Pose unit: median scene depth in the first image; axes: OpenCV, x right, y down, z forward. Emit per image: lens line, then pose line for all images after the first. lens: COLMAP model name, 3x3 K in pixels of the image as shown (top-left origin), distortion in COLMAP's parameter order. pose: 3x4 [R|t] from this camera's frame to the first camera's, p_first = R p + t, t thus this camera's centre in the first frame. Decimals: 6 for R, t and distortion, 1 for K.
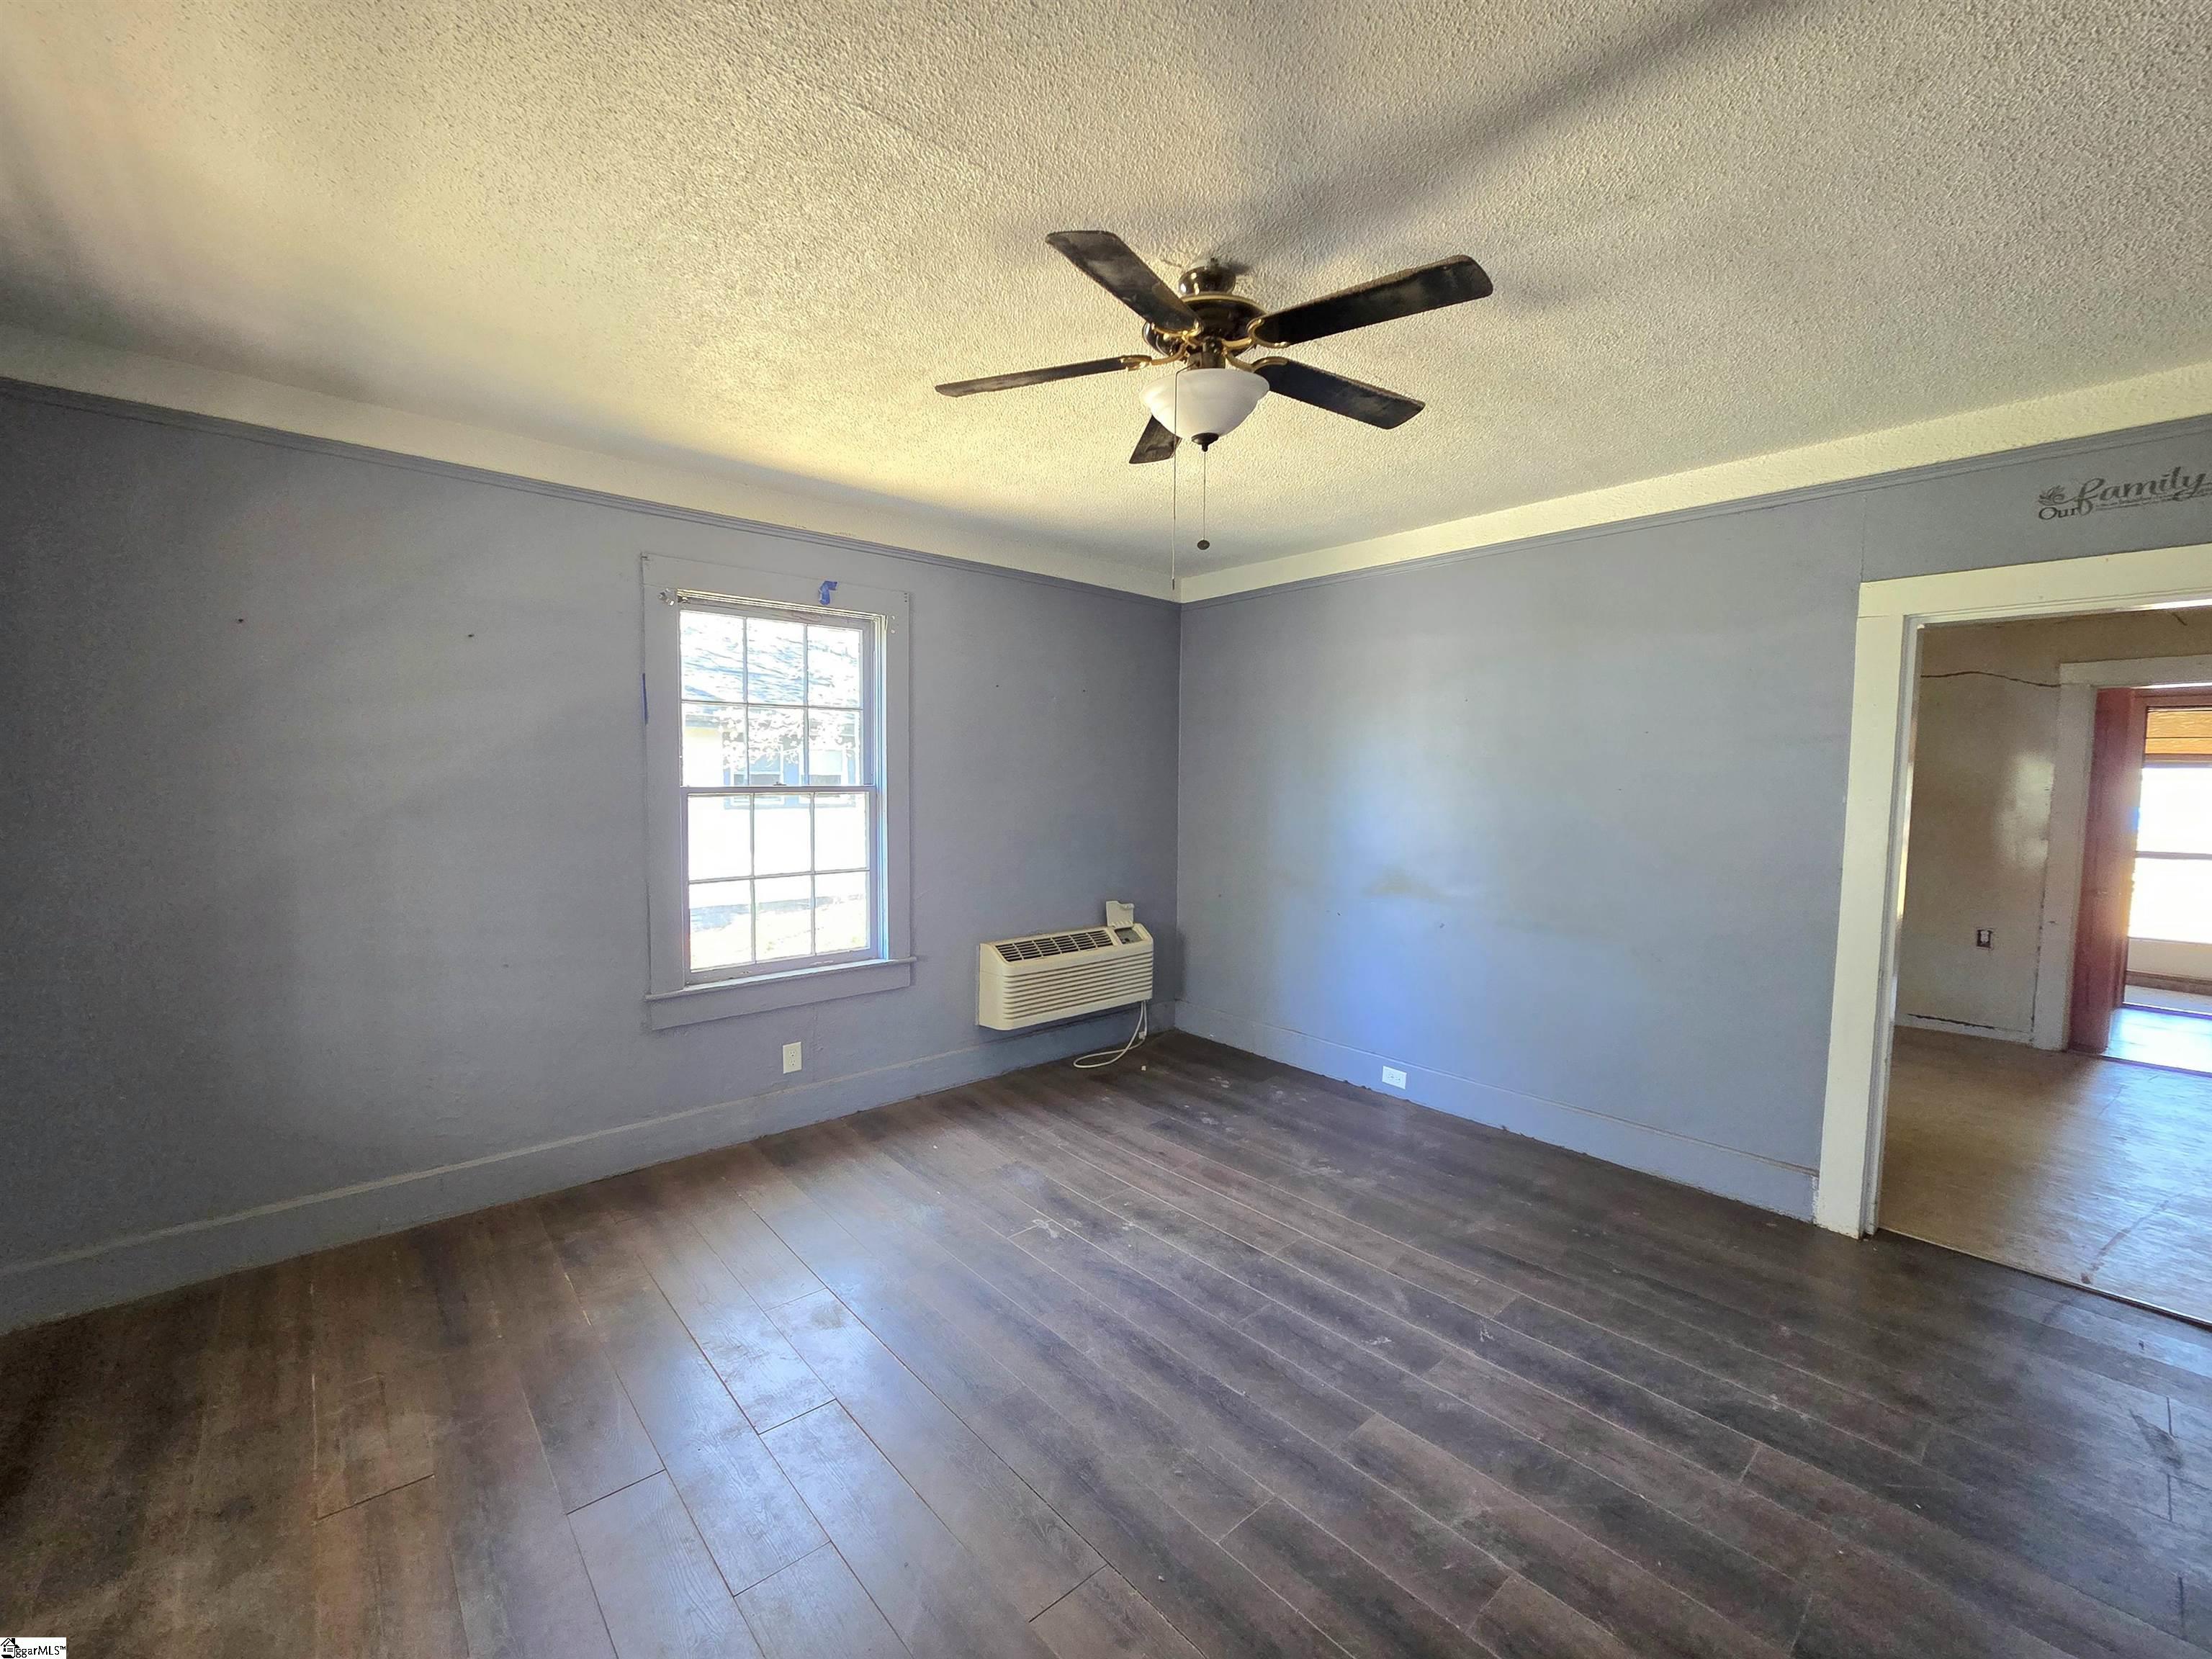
lens RADIAL K [[906.3, 0, 1104.2], [0, 906.3, 825.5], [0, 0, 1]] dist [0.002008, -0.000220]
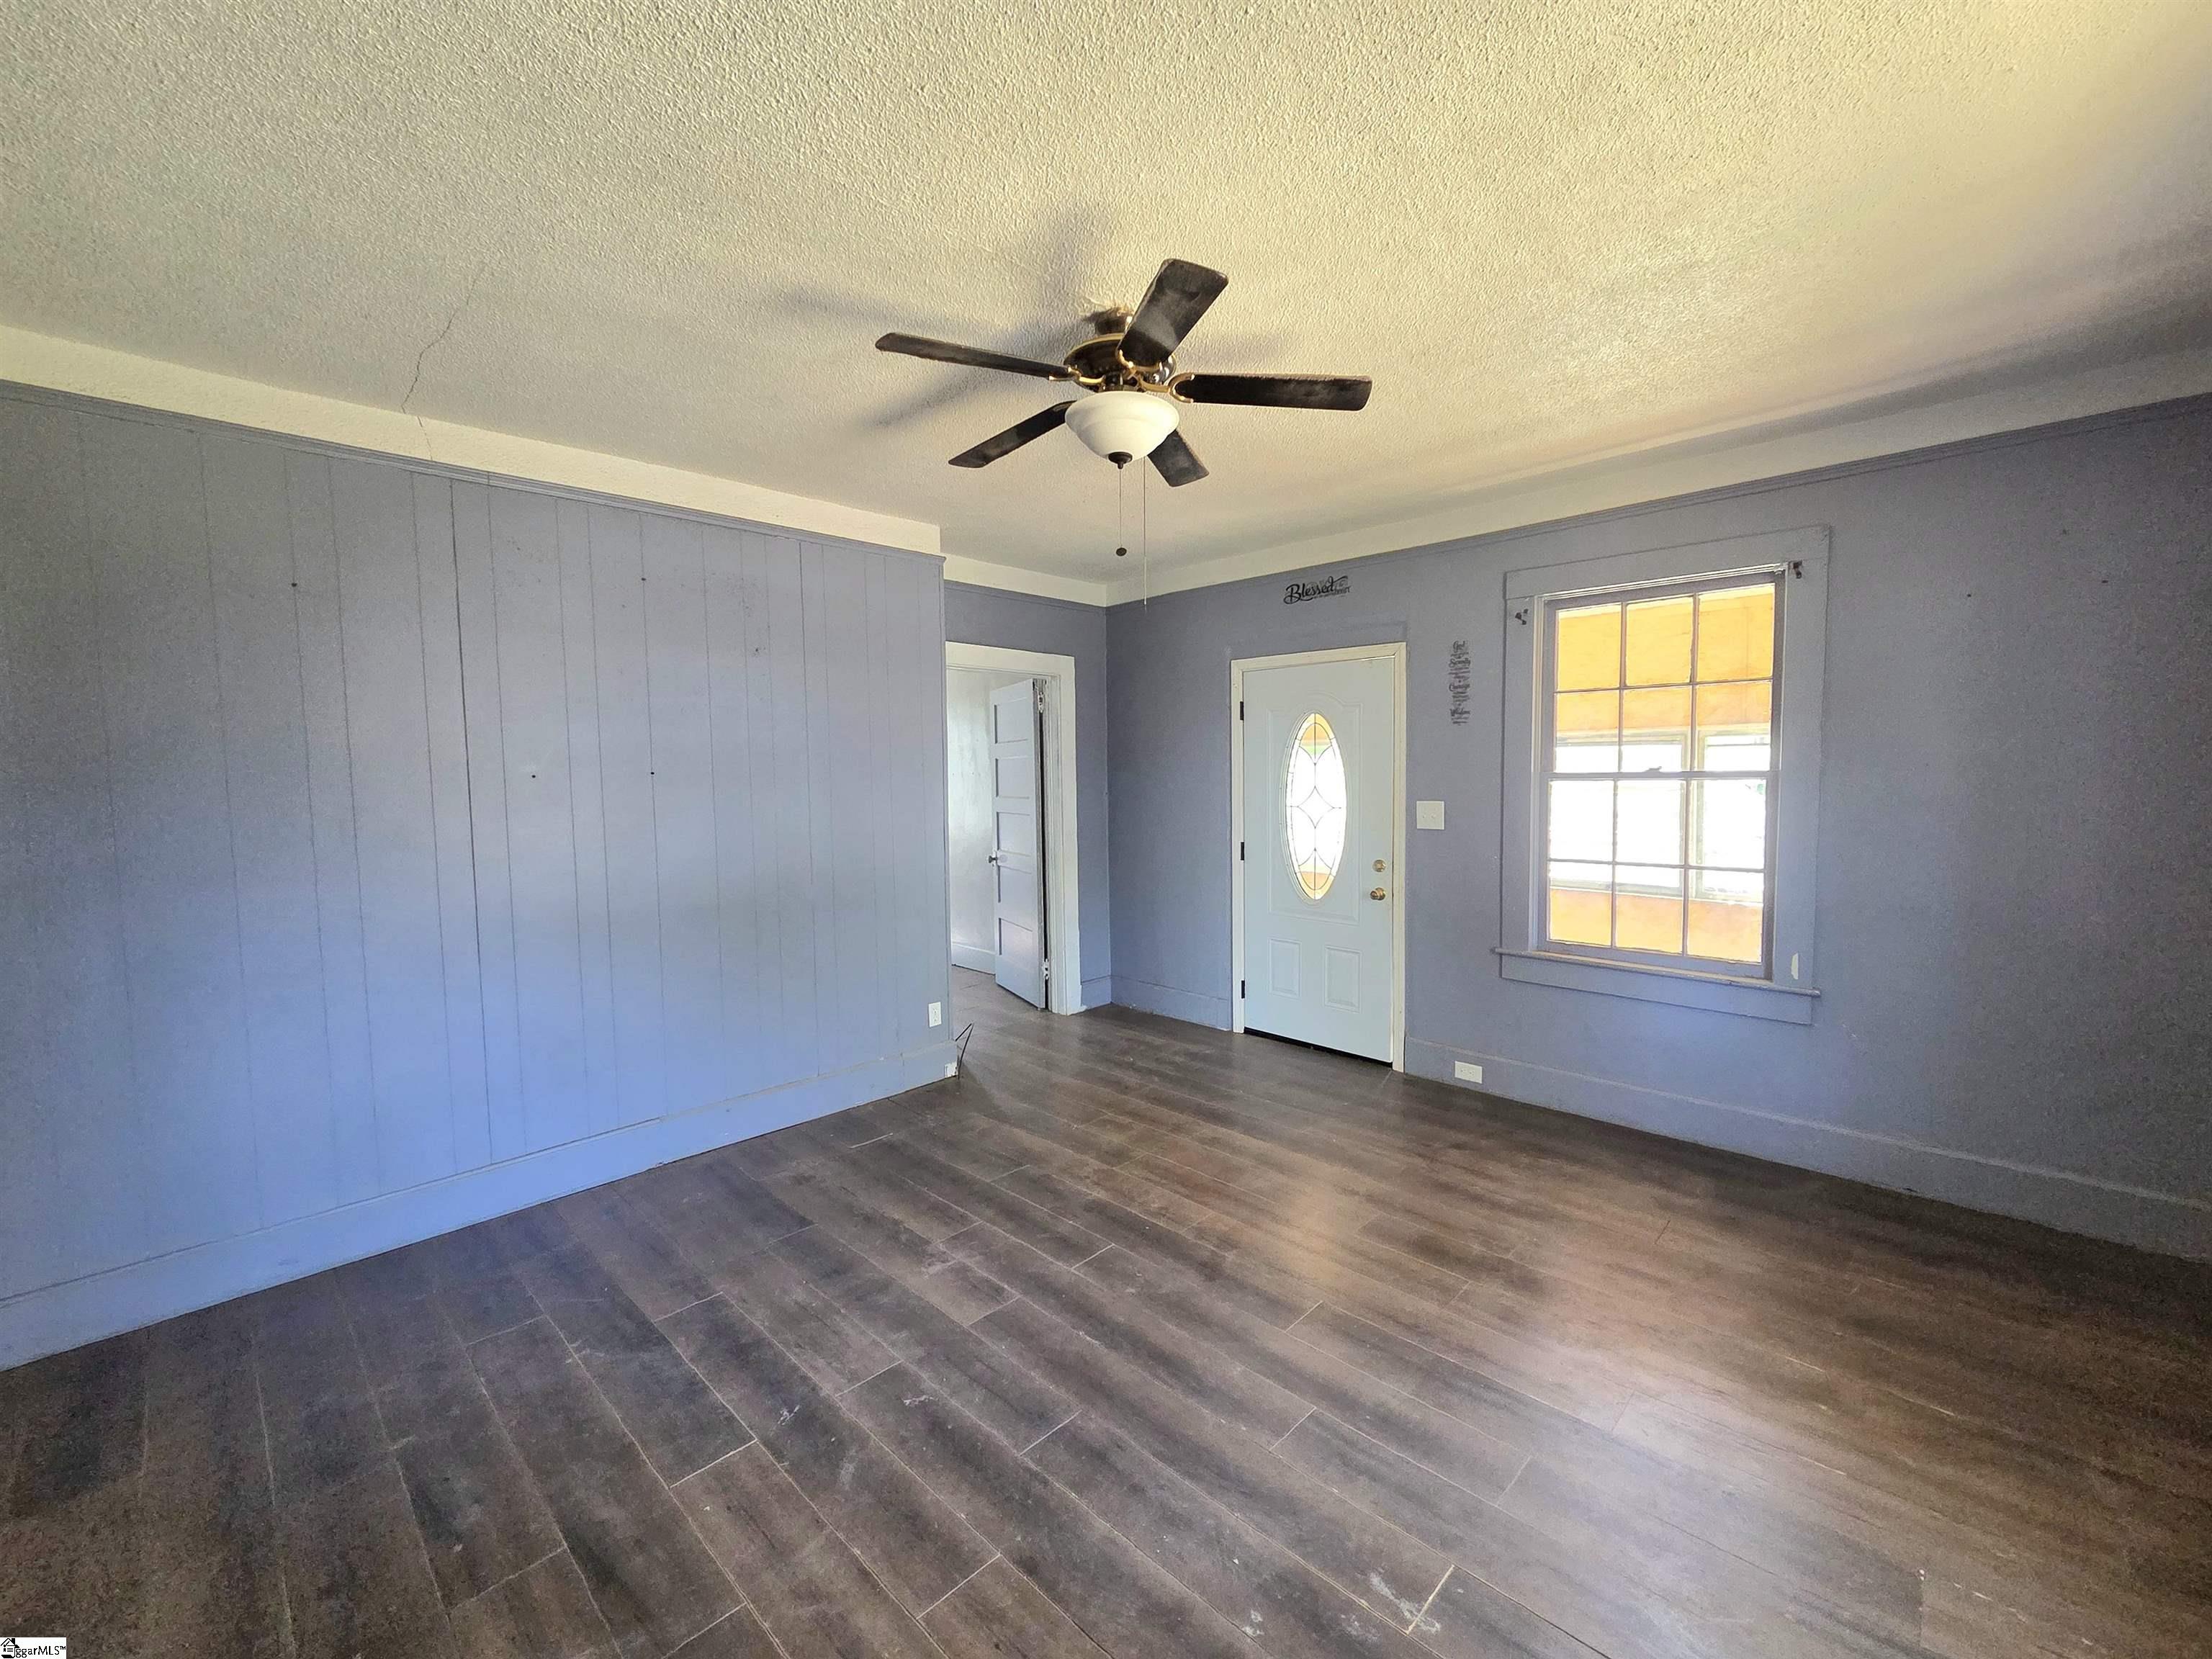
lens RADIAL K [[906.3, 0, 1104.2], [0, 906.3, 825.5], [0, 0, 1]] dist [0.002008, -0.000220]
pose [[-0.997626, 0.008488, -0.068334, 0.153394], [0.000272, 0.992852, 0.119352, -0.078621], [0.068859, 0.119051, -0.990498, 1.567290]]
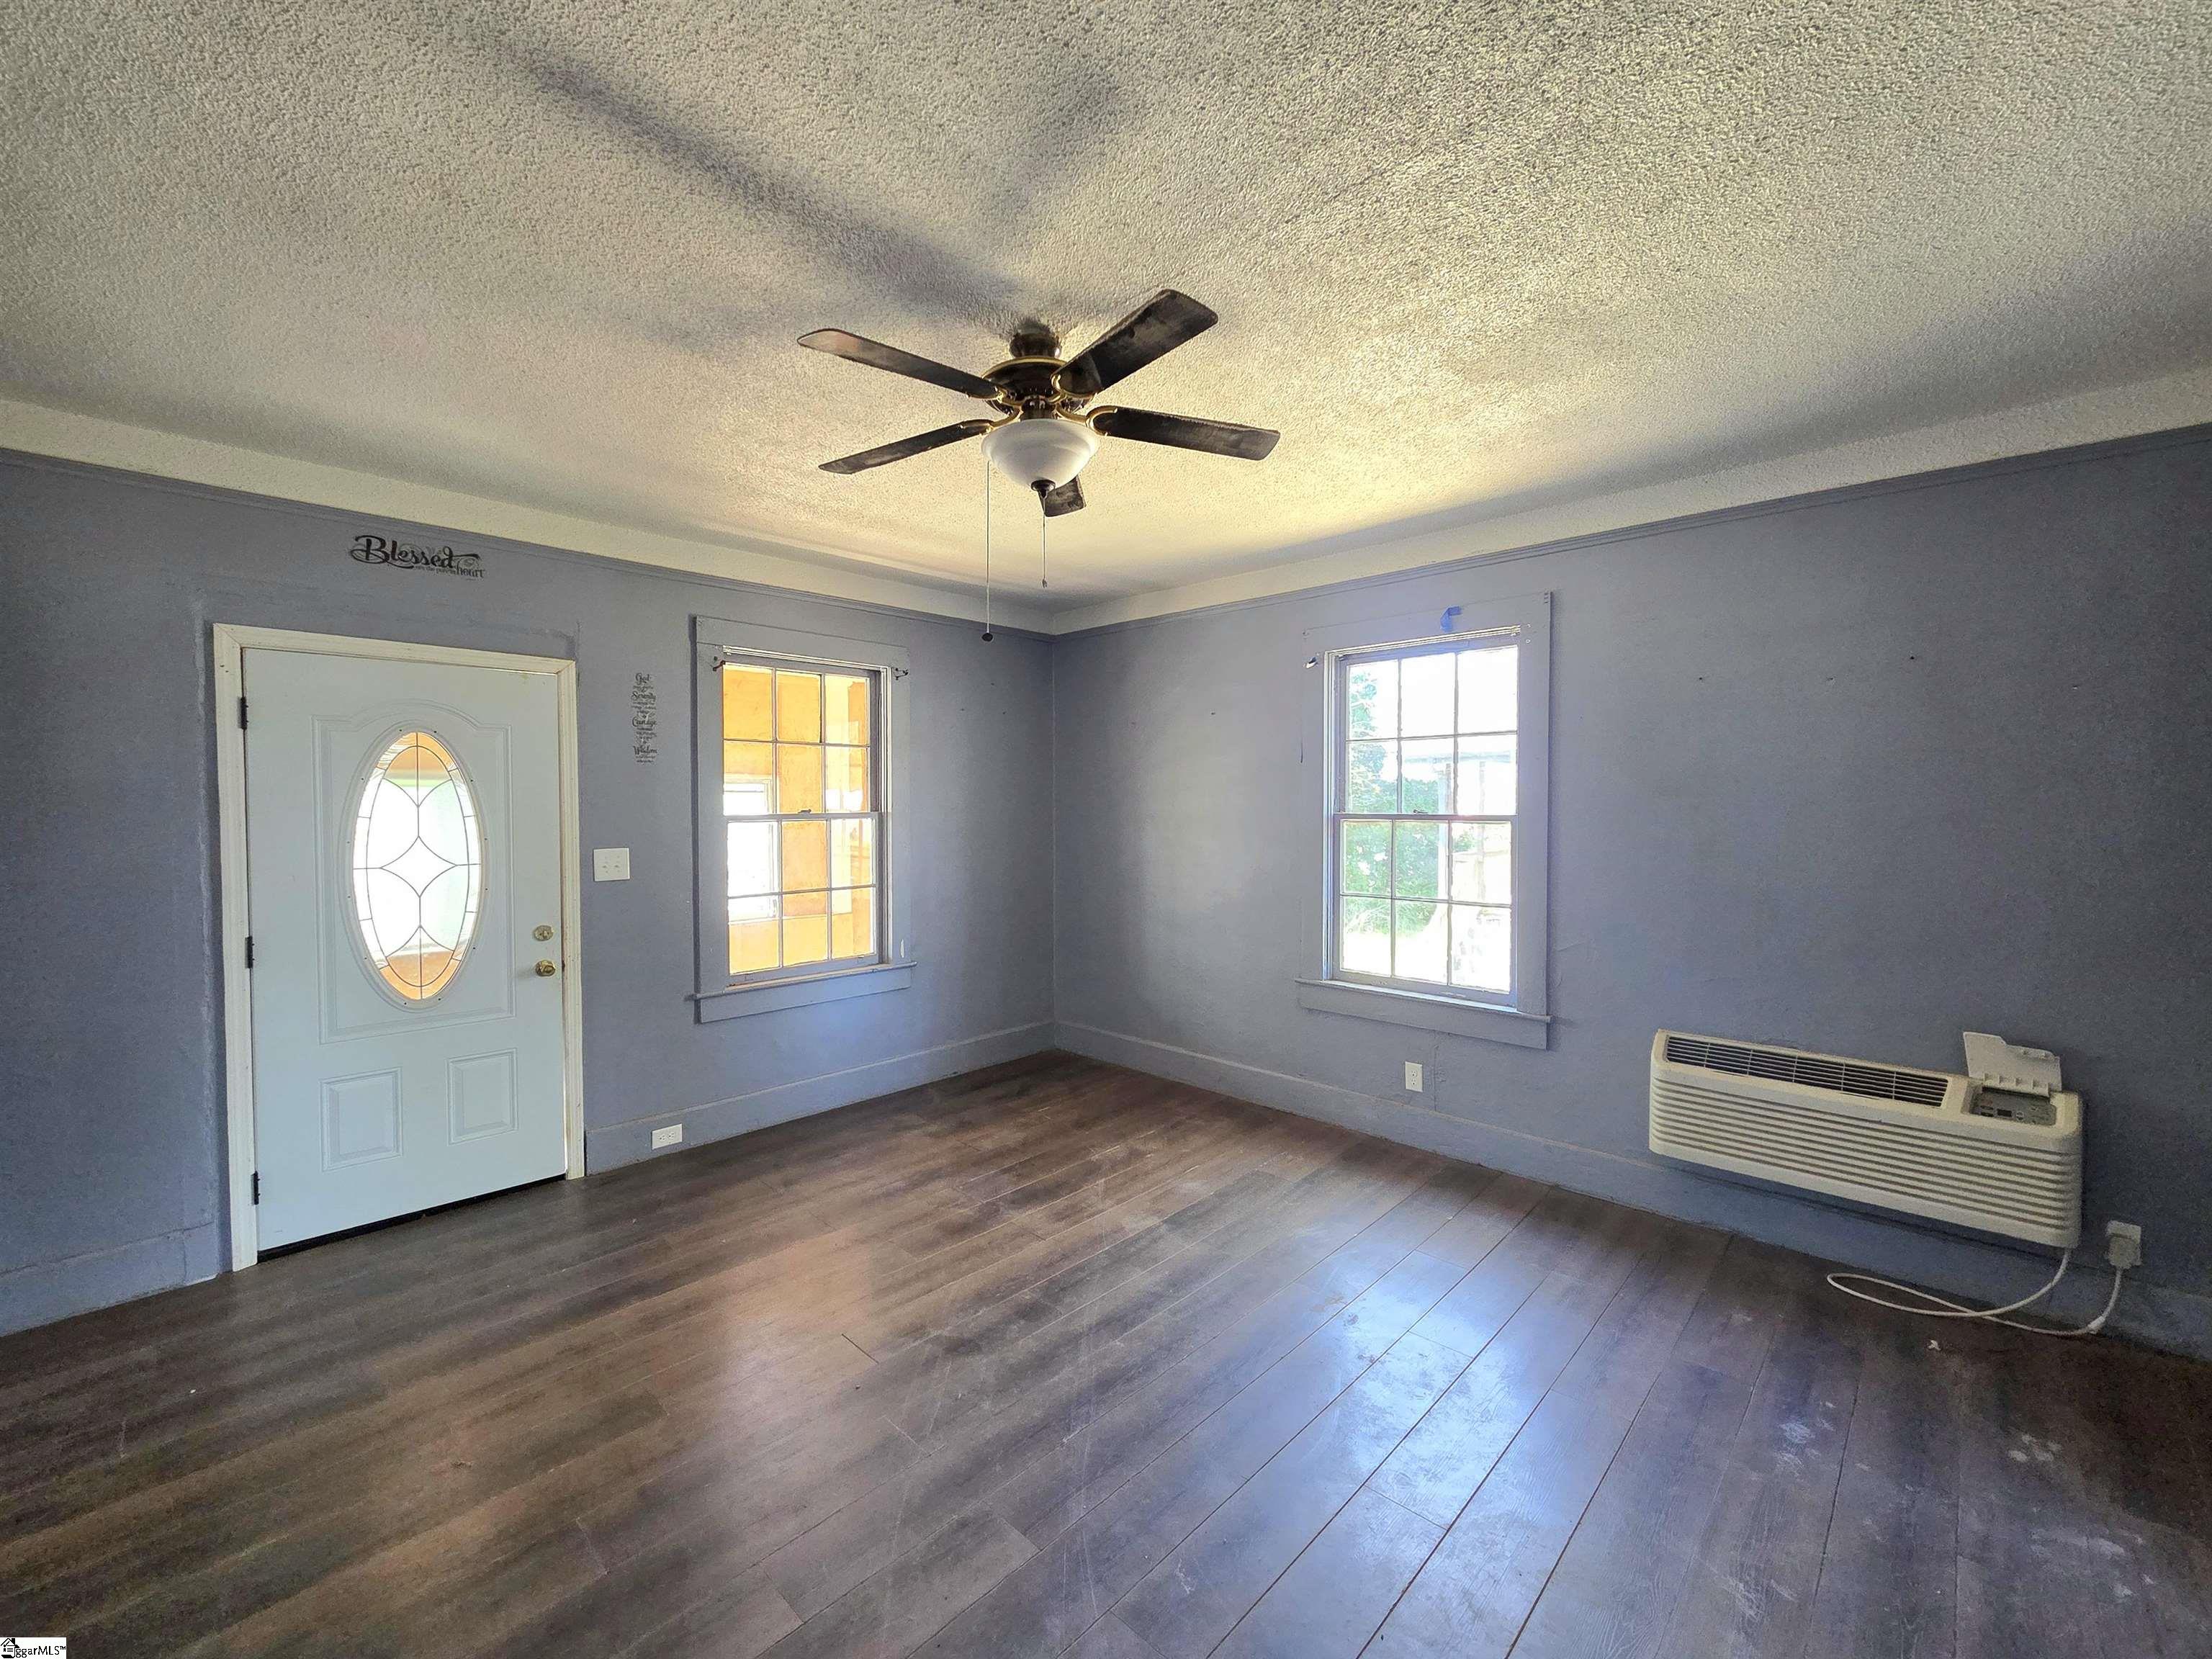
lens RADIAL K [[906.3, 0, 1104.2], [0, 906.3, 825.5], [0, 0, 1]] dist [0.002008, -0.000220]
pose [[0.083805, 0.017710, -0.996325, 0.865593], [-0.056464, 0.998320, 0.012996, -0.030675], [0.994881, 0.055168, 0.084664, 0.727781]]
